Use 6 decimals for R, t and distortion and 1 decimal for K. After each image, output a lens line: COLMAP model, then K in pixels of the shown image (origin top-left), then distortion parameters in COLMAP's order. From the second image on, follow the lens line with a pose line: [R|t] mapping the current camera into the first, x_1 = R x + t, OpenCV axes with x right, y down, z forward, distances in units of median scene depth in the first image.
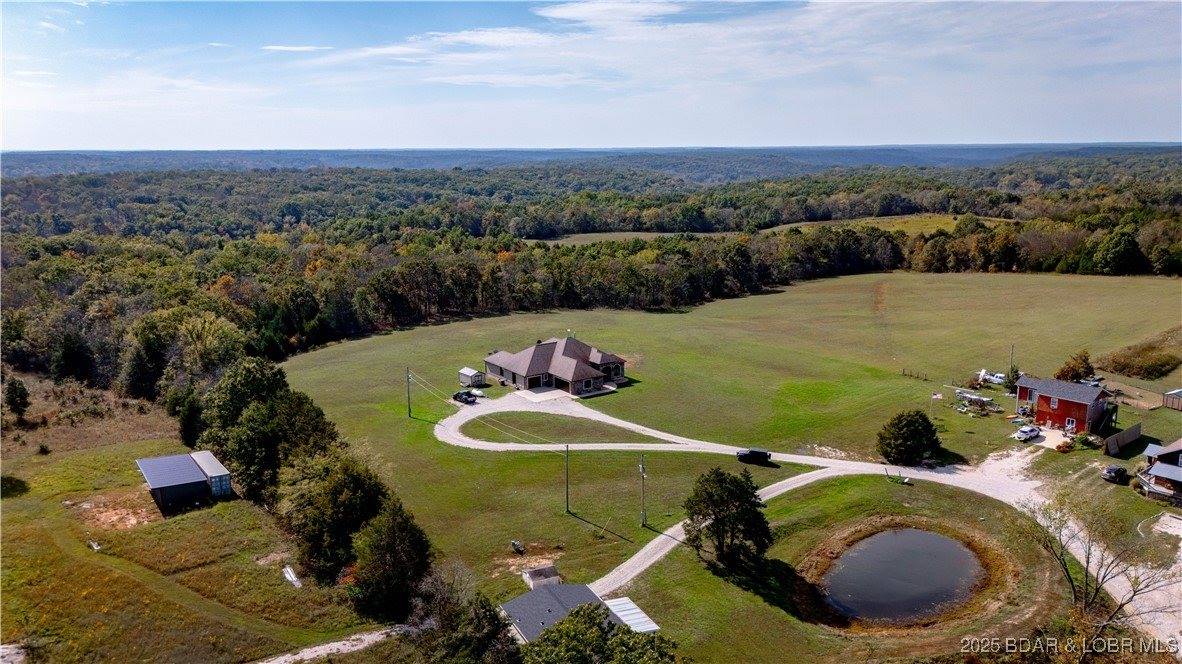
lens RADIAL K [[866.9, 0, 591.0], [0, 866.9, 332.0], [0, 0, 1]] dist [0.076887, -0.083202]
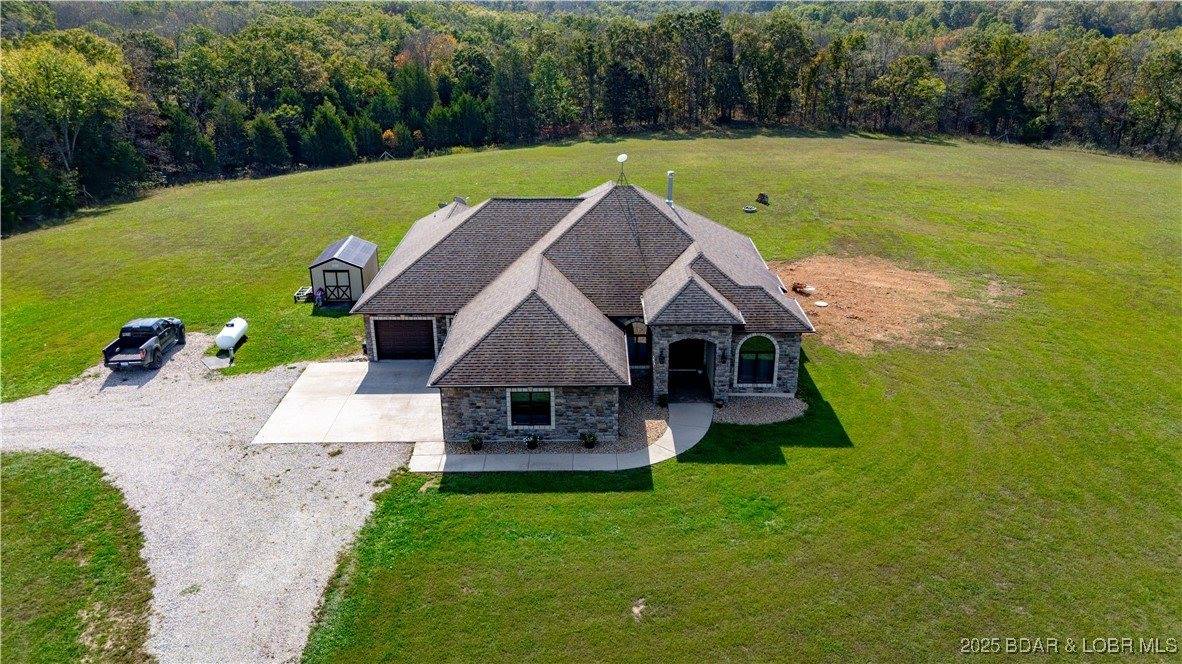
lens RADIAL K [[874.7, 0, 591.0], [0, 874.7, 332.0], [0, 0, 1]] dist [0.048279, -0.000555]
pose [[0.819894, 0.219816, -0.528634, 0.072250], [-0.119634, 0.968751, 0.217276, -0.004961], [0.559876, -0.114901, 0.820571, 0.502685]]
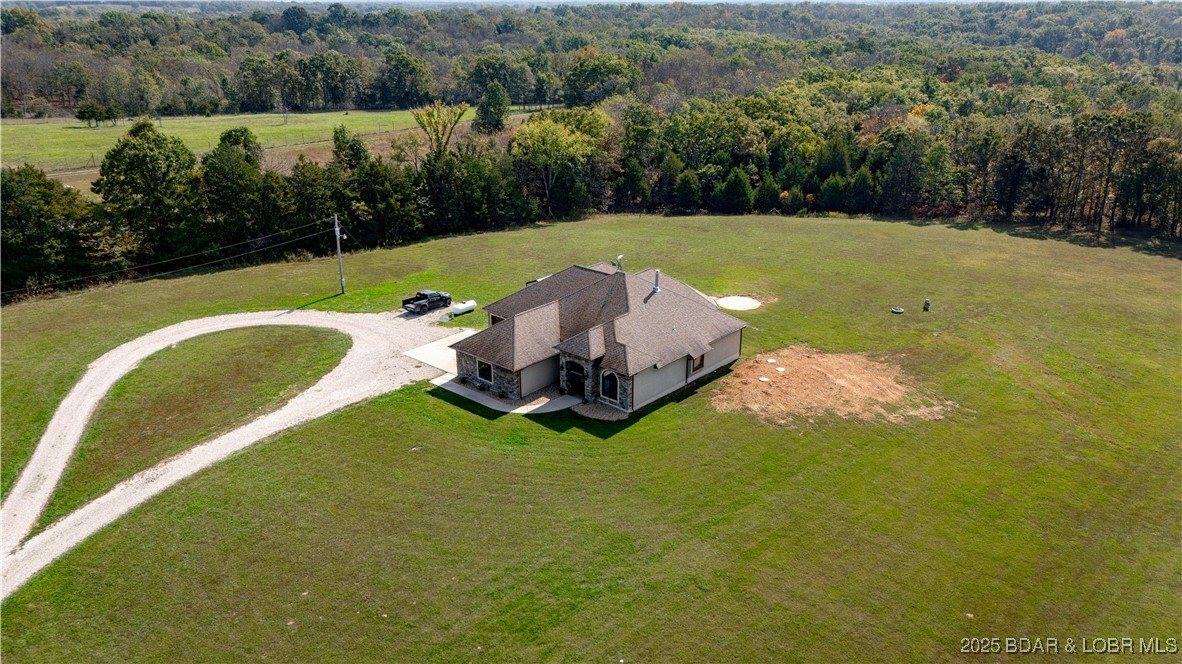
lens RADIAL K [[866.9, 0, 591.0], [0, 866.9, 332.0], [0, 0, 1]] dist [0.076887, -0.083202]
pose [[0.235838, 0.355331, -0.904500, 0.239137], [-0.195883, 0.929032, 0.313894, -0.063941], [0.951846, 0.103149, 0.288704, 0.557724]]
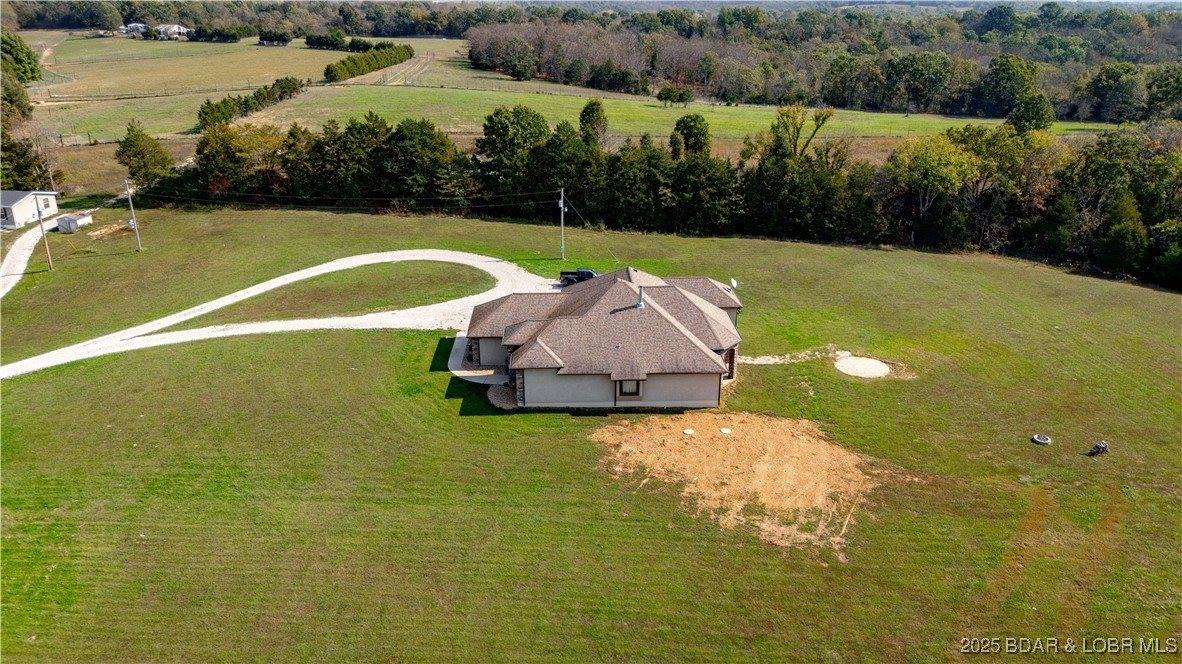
lens RADIAL K [[866.9, 0, 591.0], [0, 866.9, 332.0], [0, 0, 1]] dist [0.076887, -0.083202]
pose [[-0.540942, 0.308186, -0.782562, 0.203866], [-0.168575, 0.871838, 0.459871, -0.104504], [0.823993, 0.380684, -0.419661, 0.757114]]
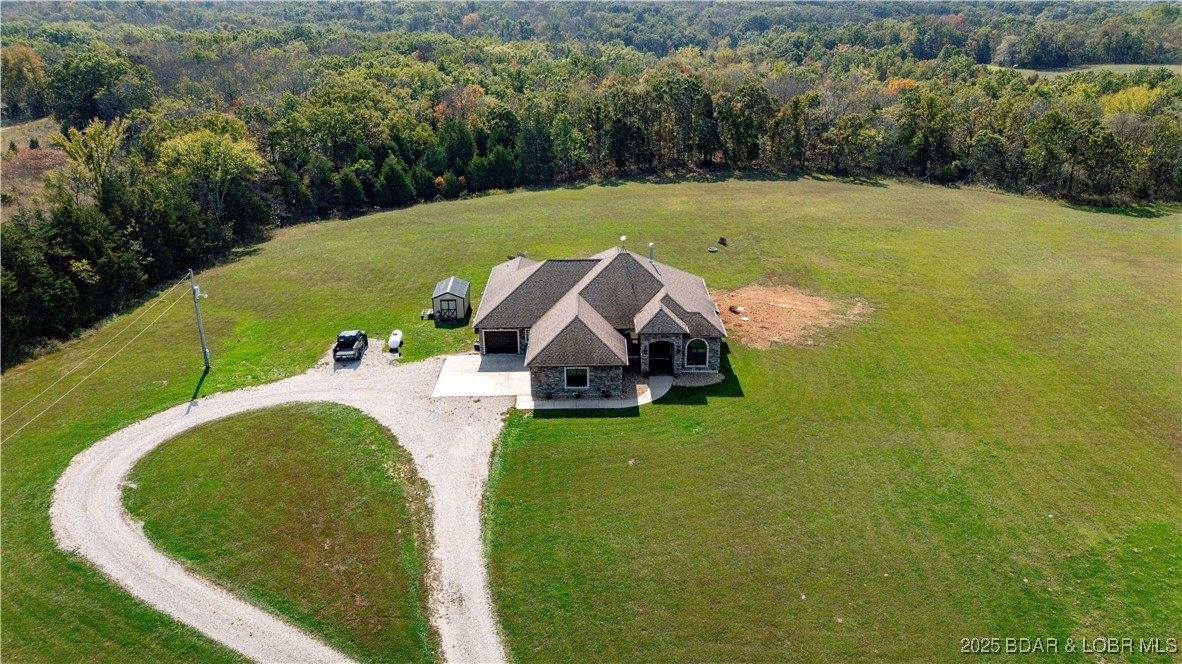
lens RADIAL K [[866.9, 0, 591.0], [0, 866.9, 332.0], [0, 0, 1]] dist [0.076887, -0.083202]
pose [[0.819386, 0.214887, -0.531442, 0.132273], [-0.113468, 0.969536, 0.217082, -0.032193], [0.561900, -0.117572, 0.818807, 0.401806]]
